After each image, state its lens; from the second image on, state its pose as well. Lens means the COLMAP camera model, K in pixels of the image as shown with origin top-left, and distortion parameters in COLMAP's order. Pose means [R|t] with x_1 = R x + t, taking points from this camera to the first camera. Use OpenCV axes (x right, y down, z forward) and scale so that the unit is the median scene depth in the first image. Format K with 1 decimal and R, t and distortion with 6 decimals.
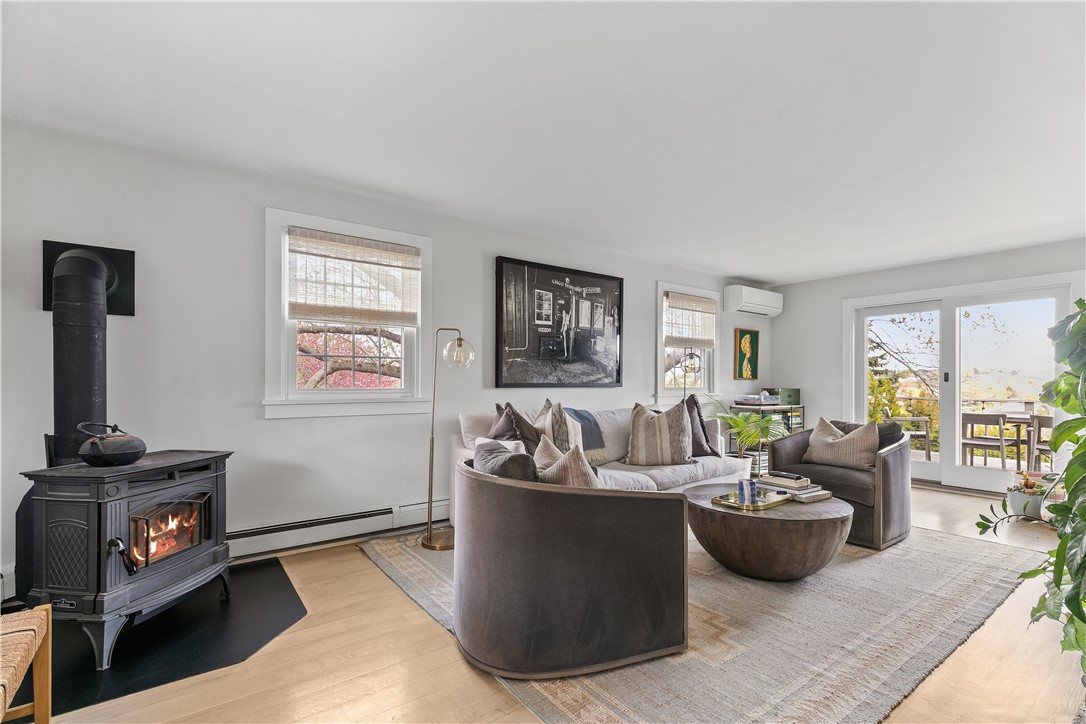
lens RADIAL K [[496.2, 0, 552.1], [0, 496.2, 382.4], [0, 0, 1]] dist [0.000984, -0.000187]
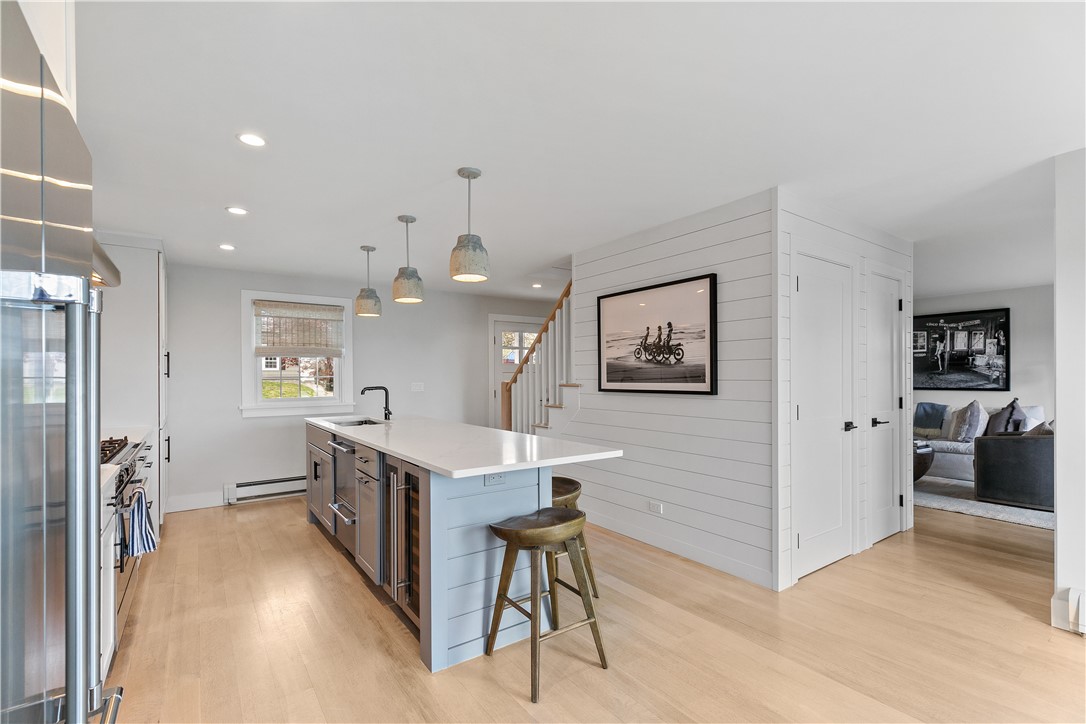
lens RADIAL K [[496.2, 0, 544.0], [0, 496.2, 372.2], [0, 0, 1]] dist [0.000984, -0.000187]
pose [[-0.022781, -0.007957, -0.999709, 1.570668], [0.005422, 0.999953, -0.008083, -0.039228], [0.999726, -0.005605, -0.022737, -0.205057]]
